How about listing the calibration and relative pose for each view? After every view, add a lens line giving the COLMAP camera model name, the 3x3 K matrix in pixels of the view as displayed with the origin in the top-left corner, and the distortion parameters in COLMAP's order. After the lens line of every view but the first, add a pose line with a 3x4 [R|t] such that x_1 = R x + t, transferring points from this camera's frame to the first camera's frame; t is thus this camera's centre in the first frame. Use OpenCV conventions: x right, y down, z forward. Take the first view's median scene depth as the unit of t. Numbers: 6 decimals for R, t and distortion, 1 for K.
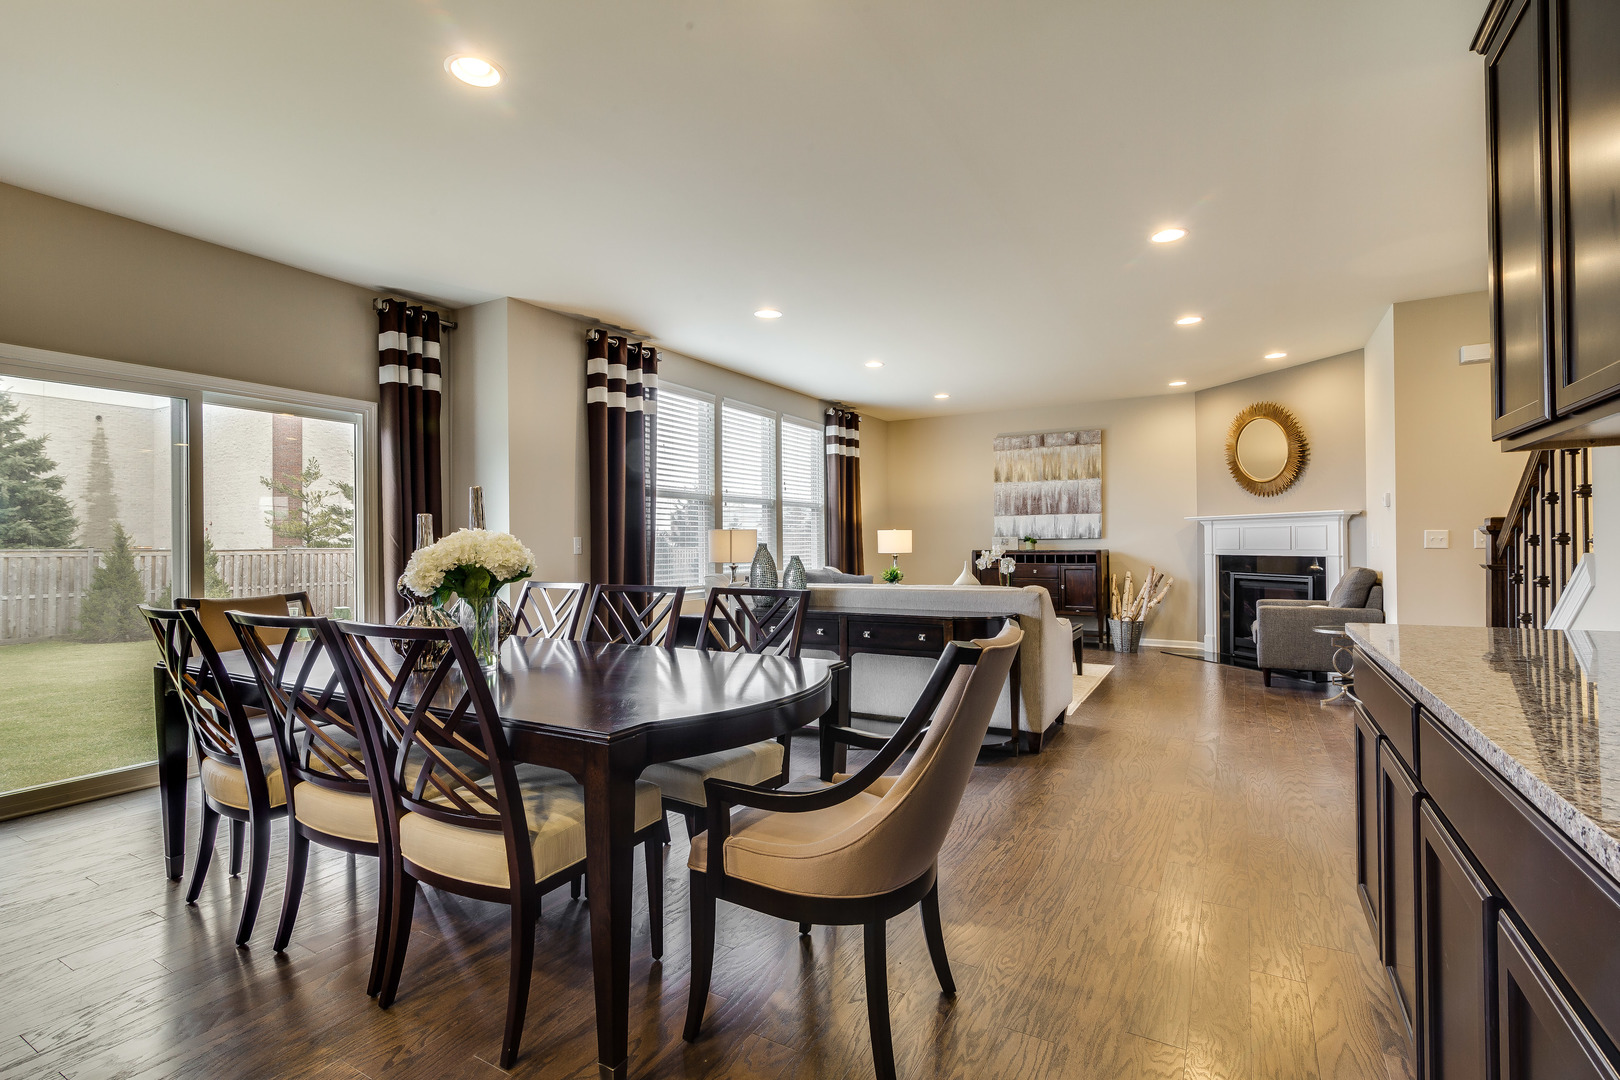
lens RADIAL K [[743.4, 0, 810.3], [0, 743.4, 540.1], [0, 0, 1]] dist [-0.001521, -0.001259]
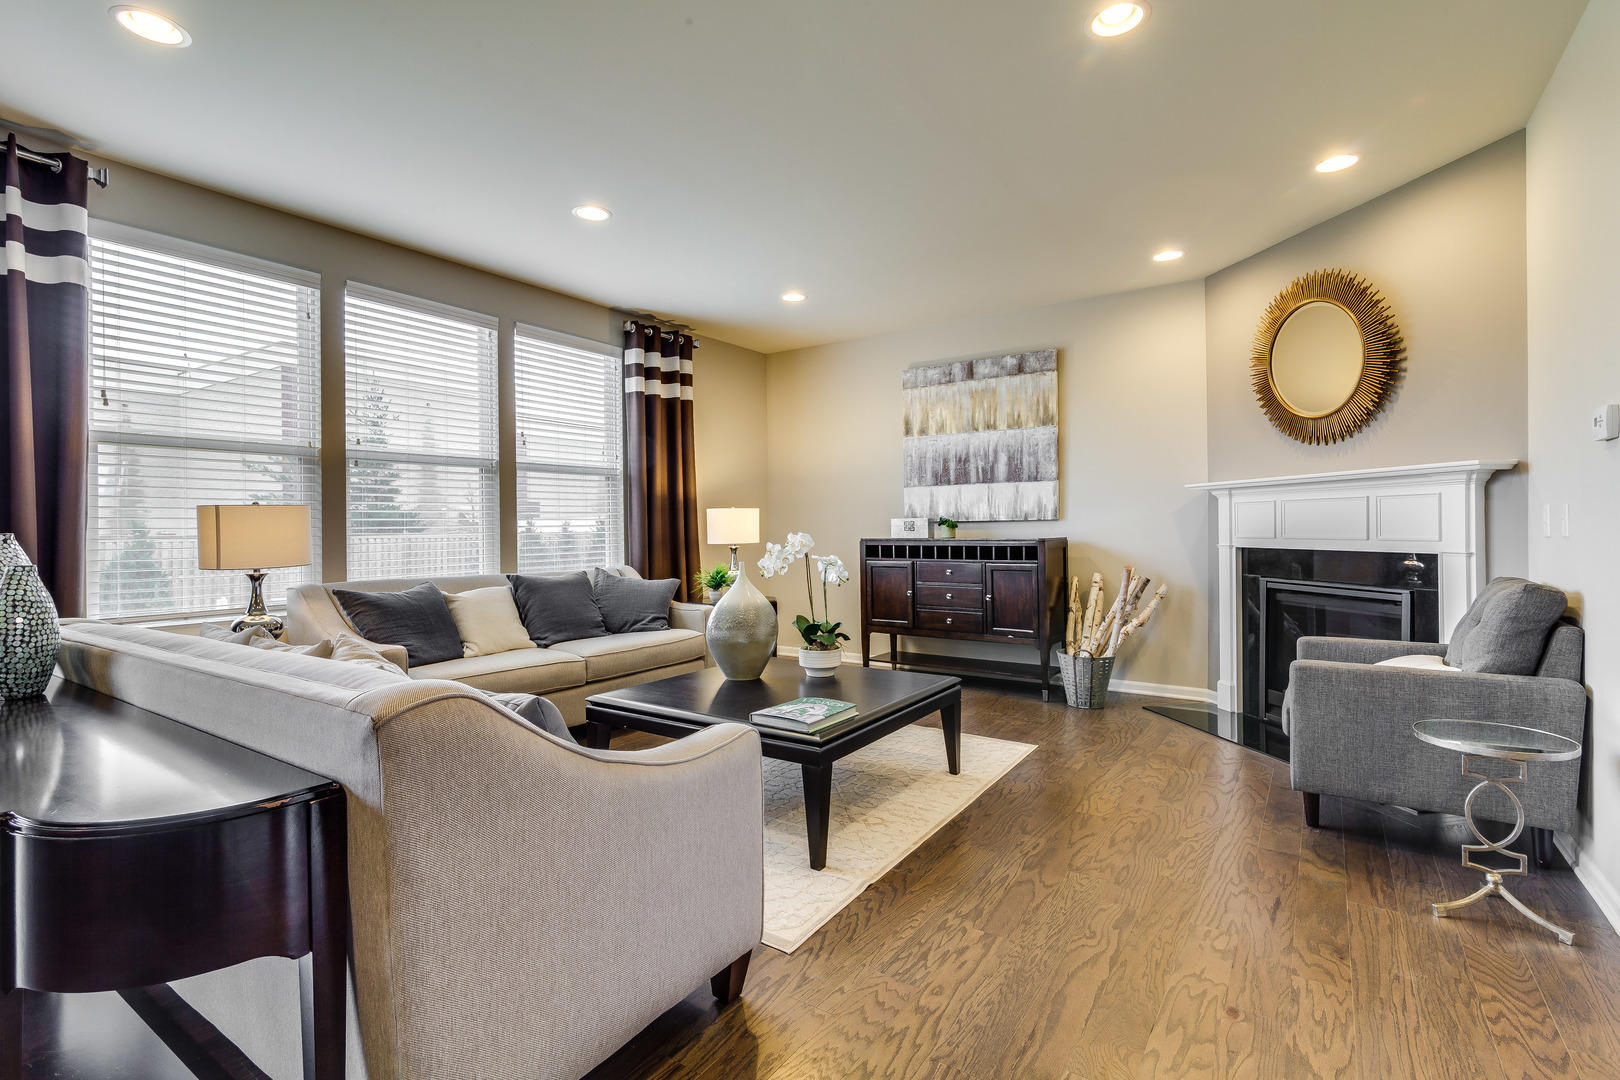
lens RADIAL K [[743.4, 0, 816.3], [0, 743.4, 531.9], [0, 0, 1]] dist [-0.001521, -0.001259]
pose [[0.997372, -0.002104, -0.072426, 0.240285], [0.002925, 0.999933, 0.011226, -0.000076], [0.072397, -0.011408, 0.997311, 0.363056]]
